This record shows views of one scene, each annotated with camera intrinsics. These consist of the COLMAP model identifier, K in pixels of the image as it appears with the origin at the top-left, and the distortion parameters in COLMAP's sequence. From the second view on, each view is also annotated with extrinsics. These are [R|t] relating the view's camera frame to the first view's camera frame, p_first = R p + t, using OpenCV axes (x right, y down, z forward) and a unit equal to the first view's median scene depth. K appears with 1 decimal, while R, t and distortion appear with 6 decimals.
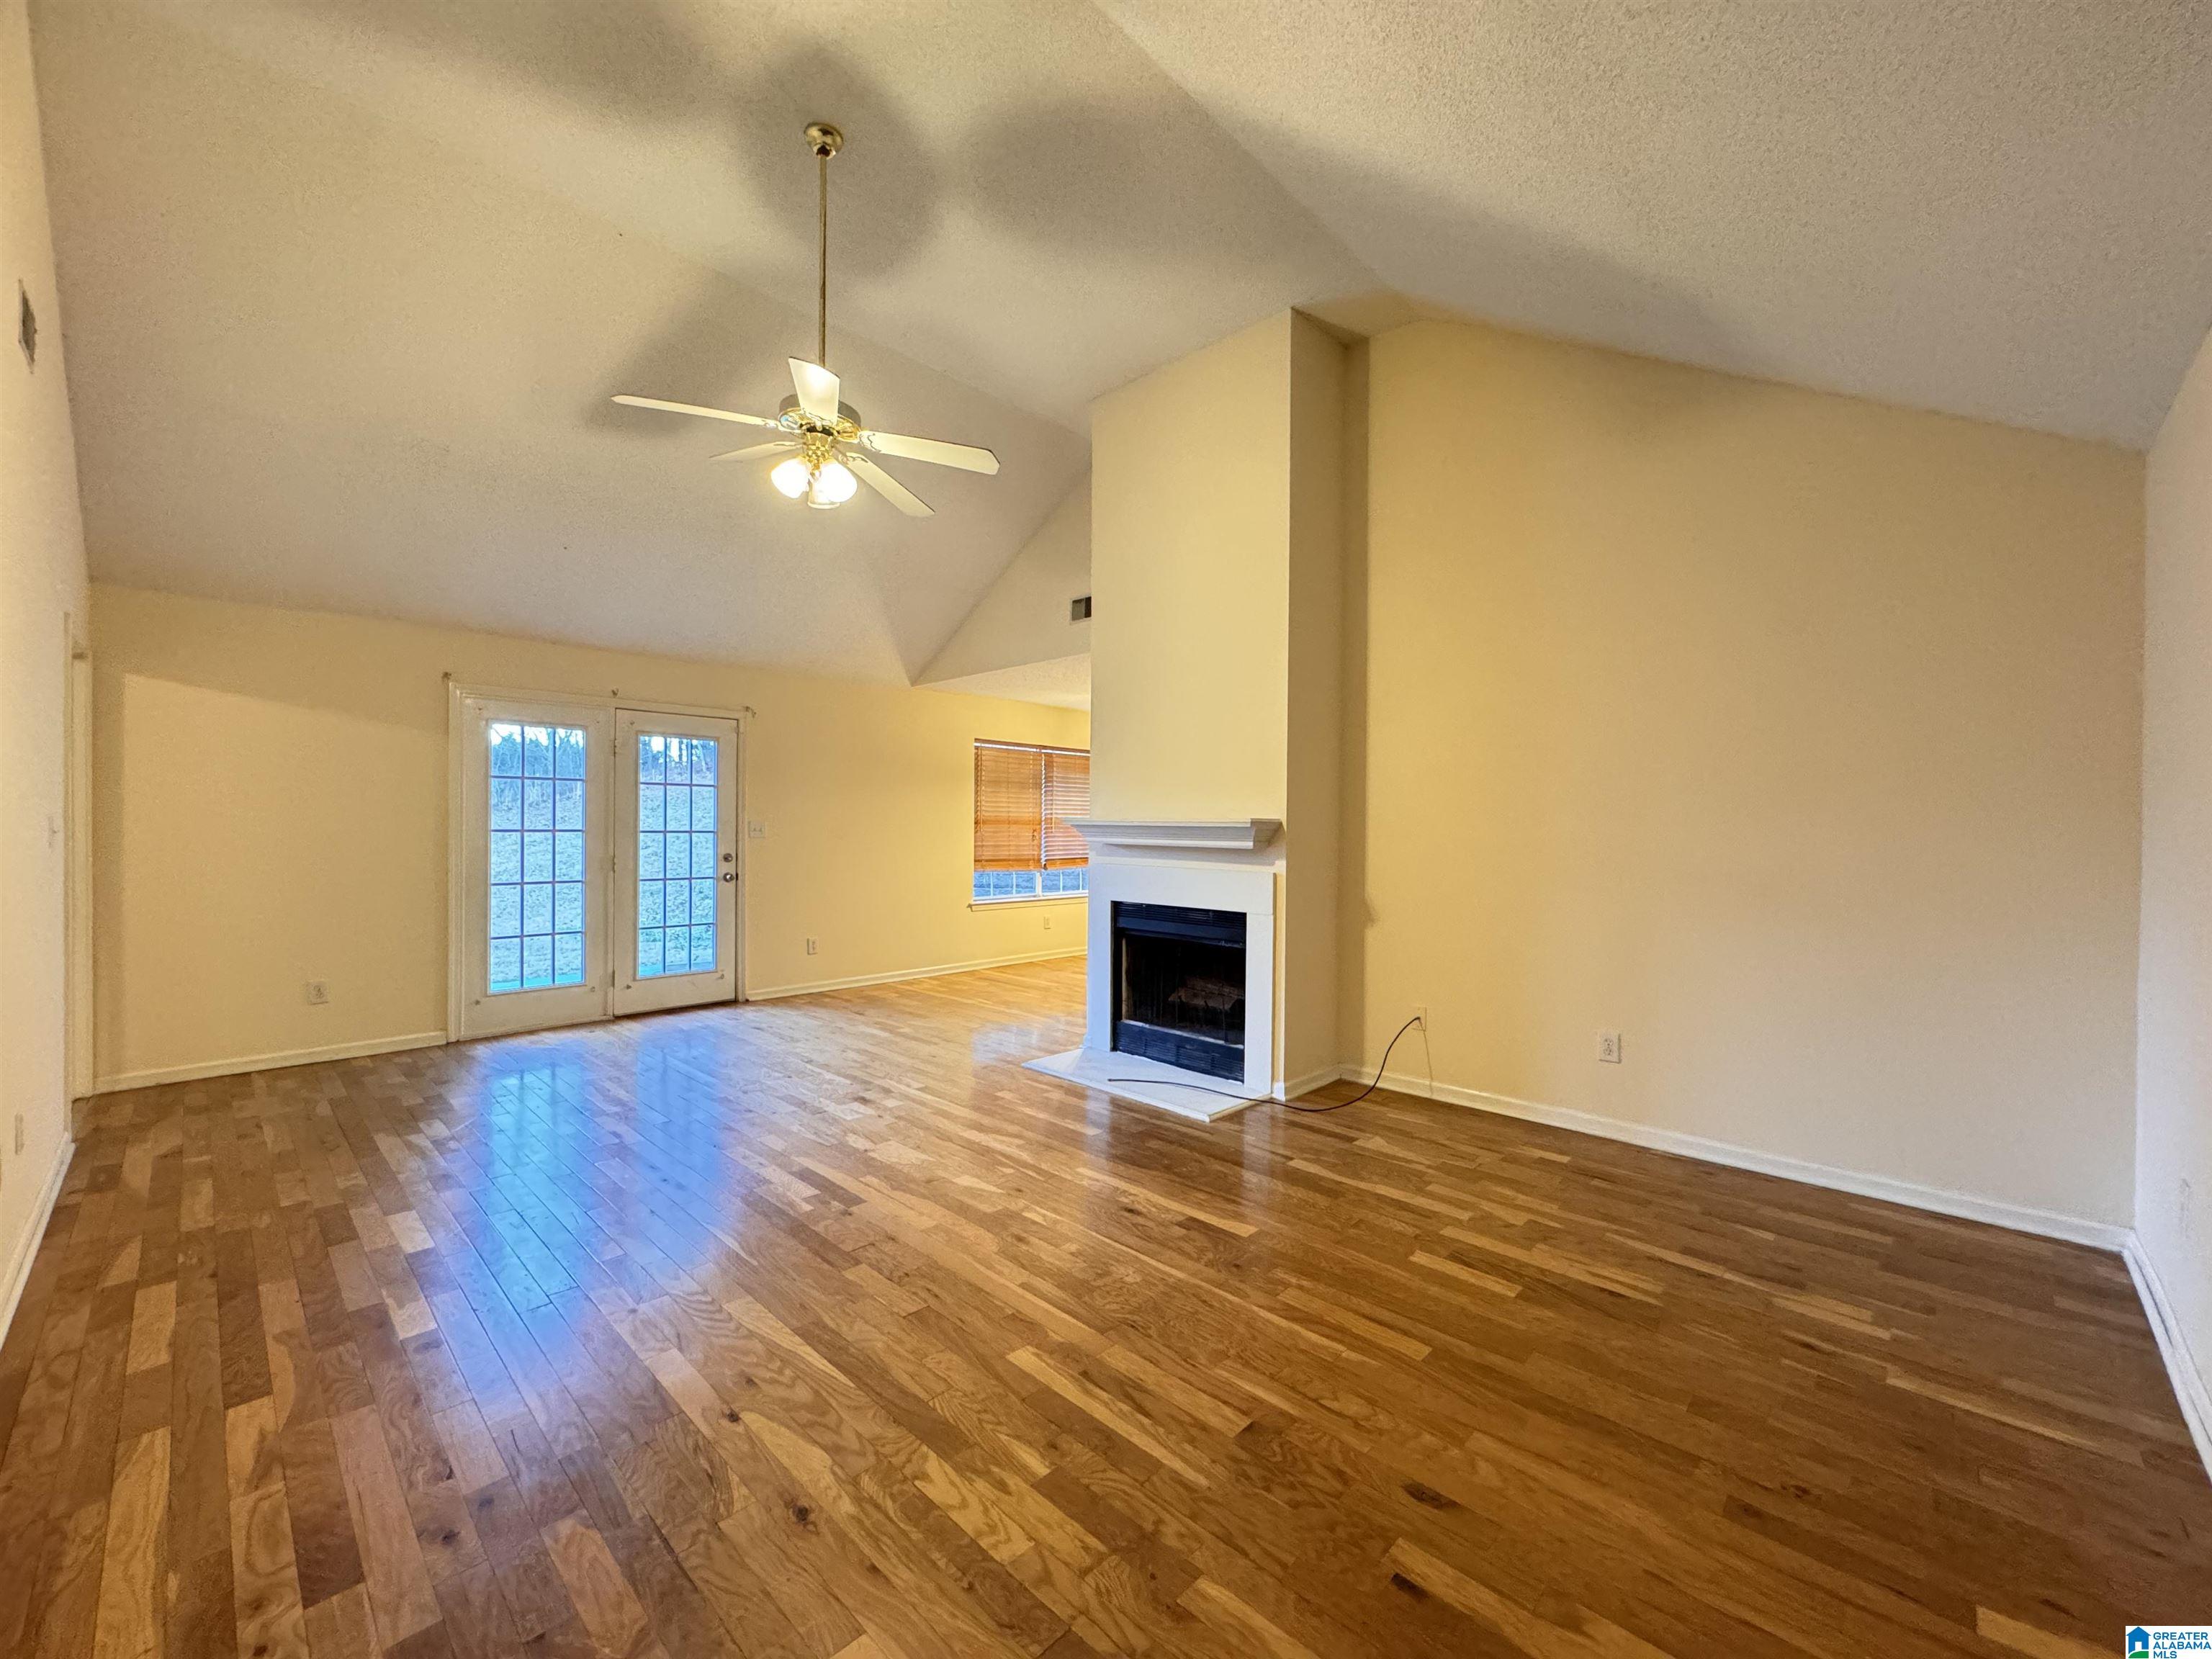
lens RADIAL K [[878.4, 0, 1106.0], [0, 878.4, 829.5], [0, 0, 1]] dist [-0.000465, 0.000022]
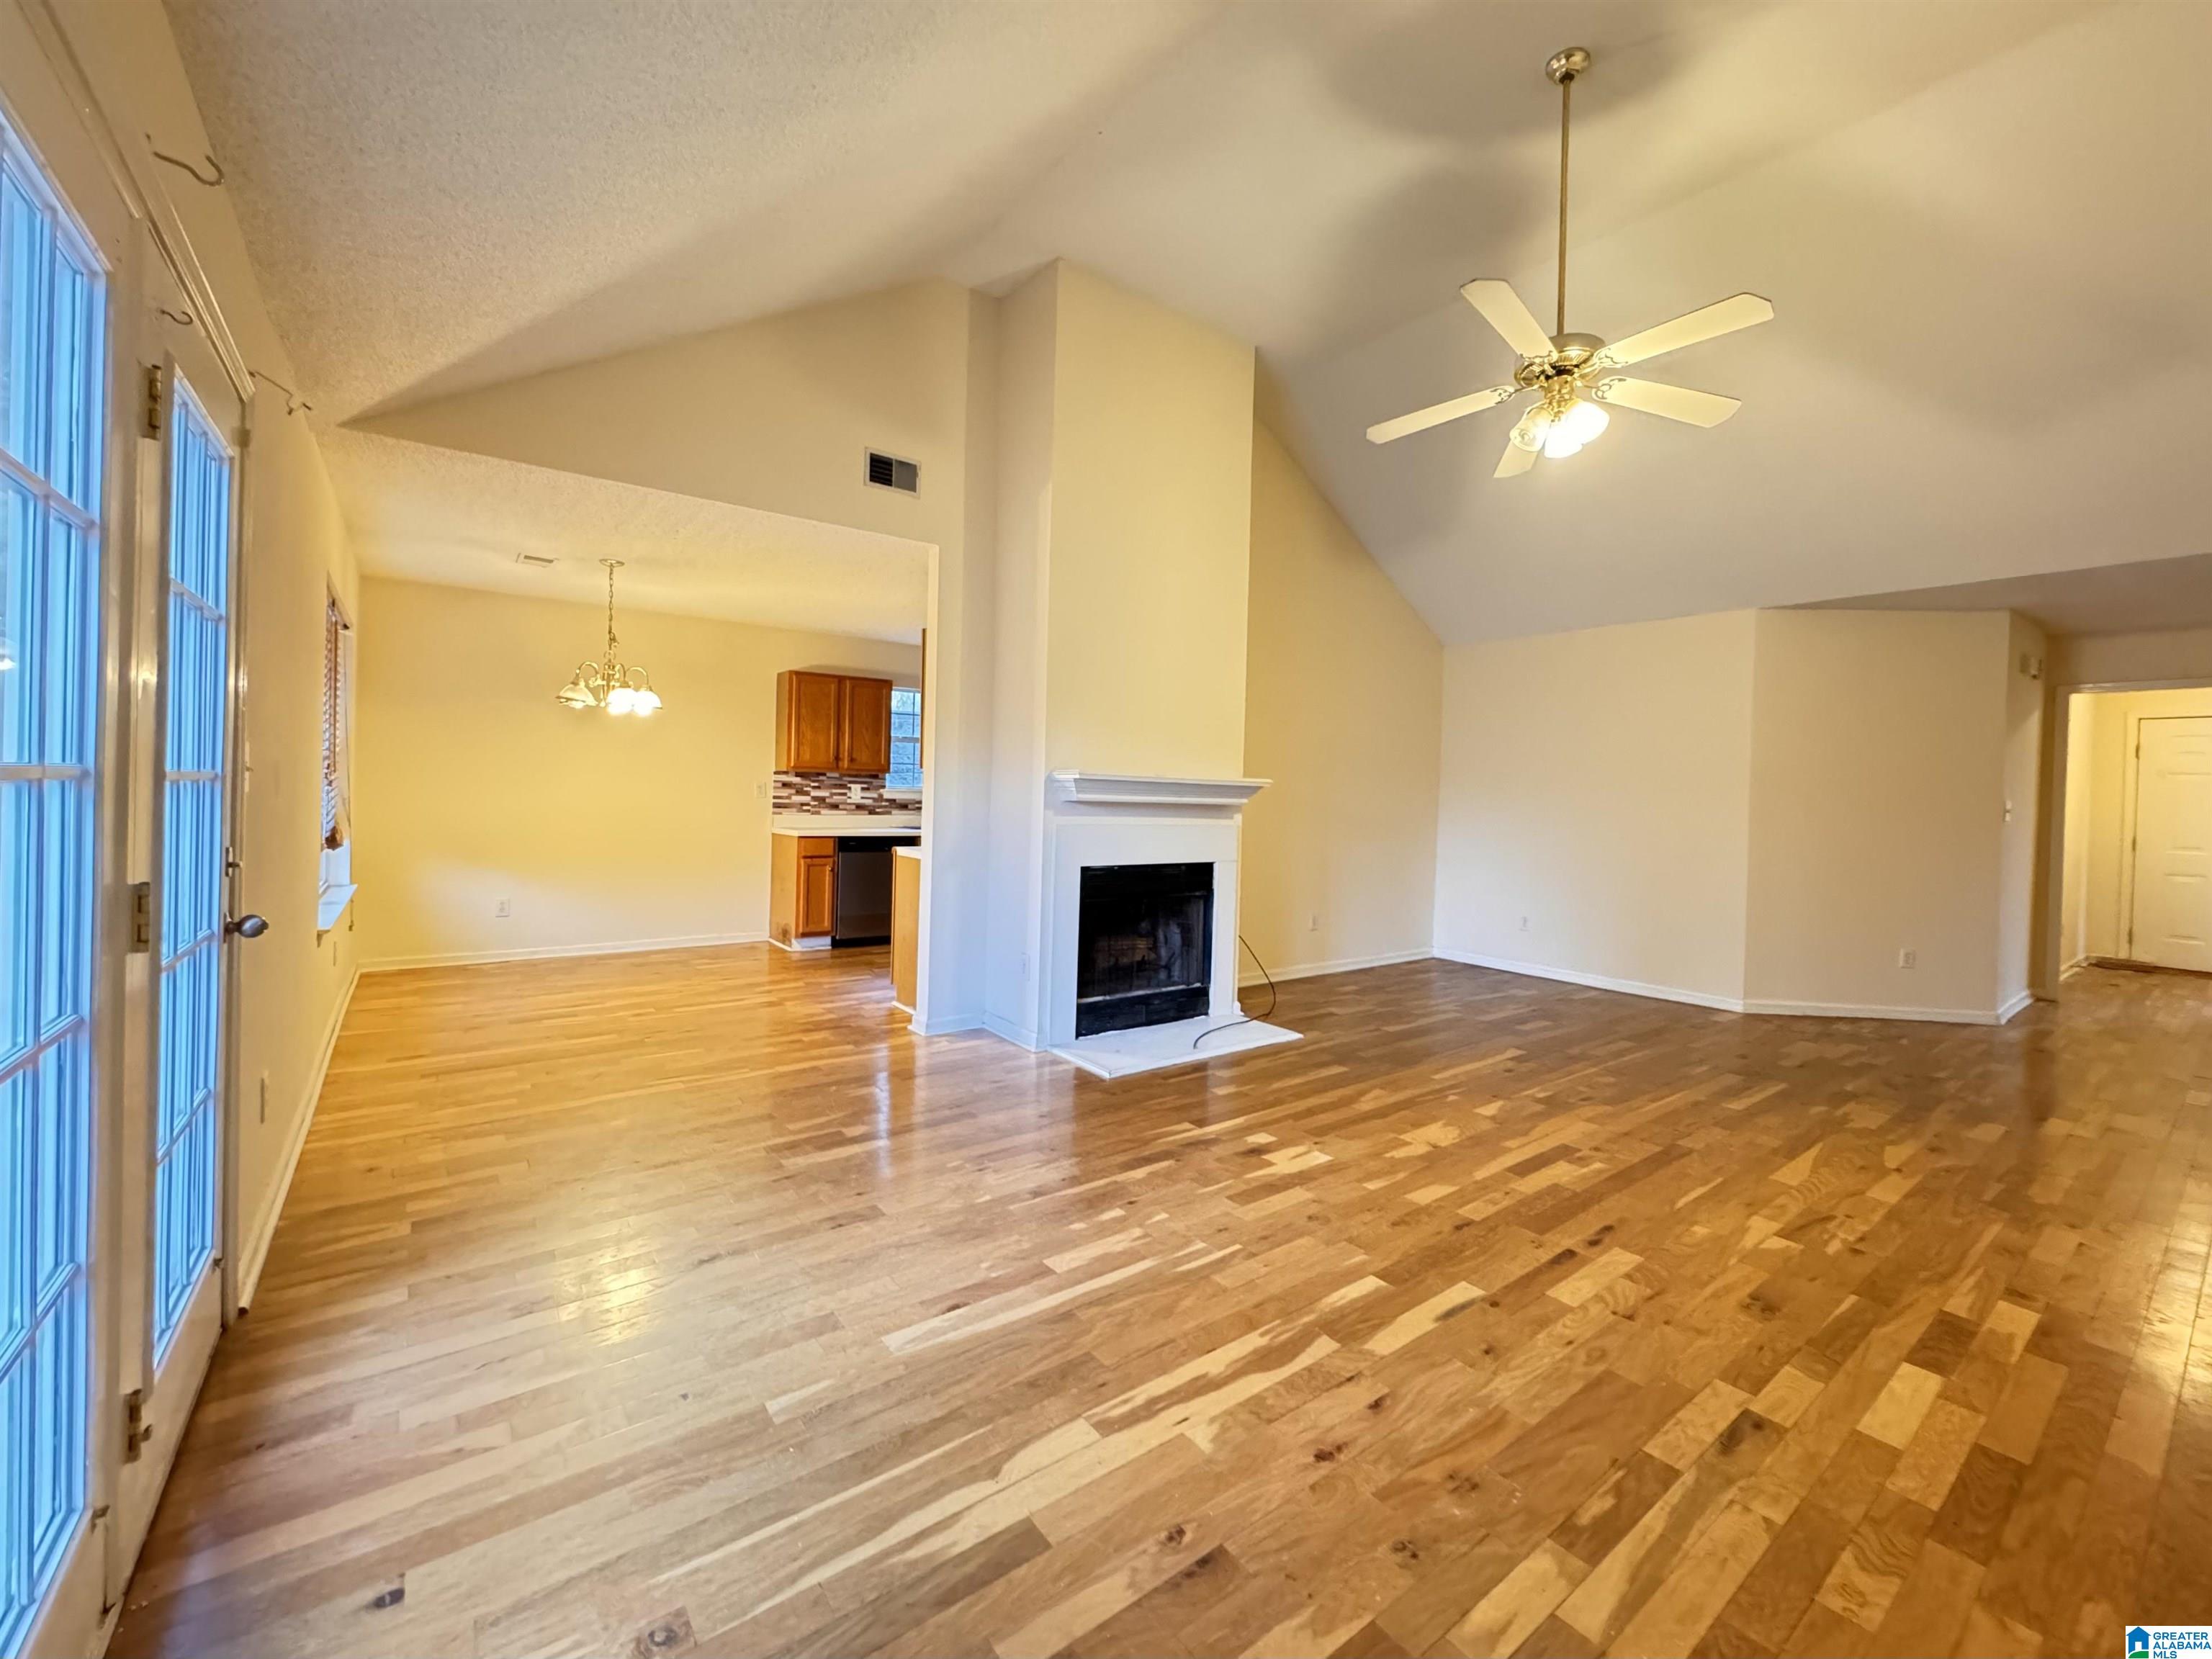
lens RADIAL K [[903.1, 0, 1104.7], [0, 903.1, 795.8], [0, 0, 1]] dist [-0.000748, -0.000650]
pose [[0.156398, -0.008626, 0.987656, -1.194173], [-0.024351, 0.999624, 0.012587, -0.001484], [-0.987394, -0.026019, 0.156129, 1.149981]]
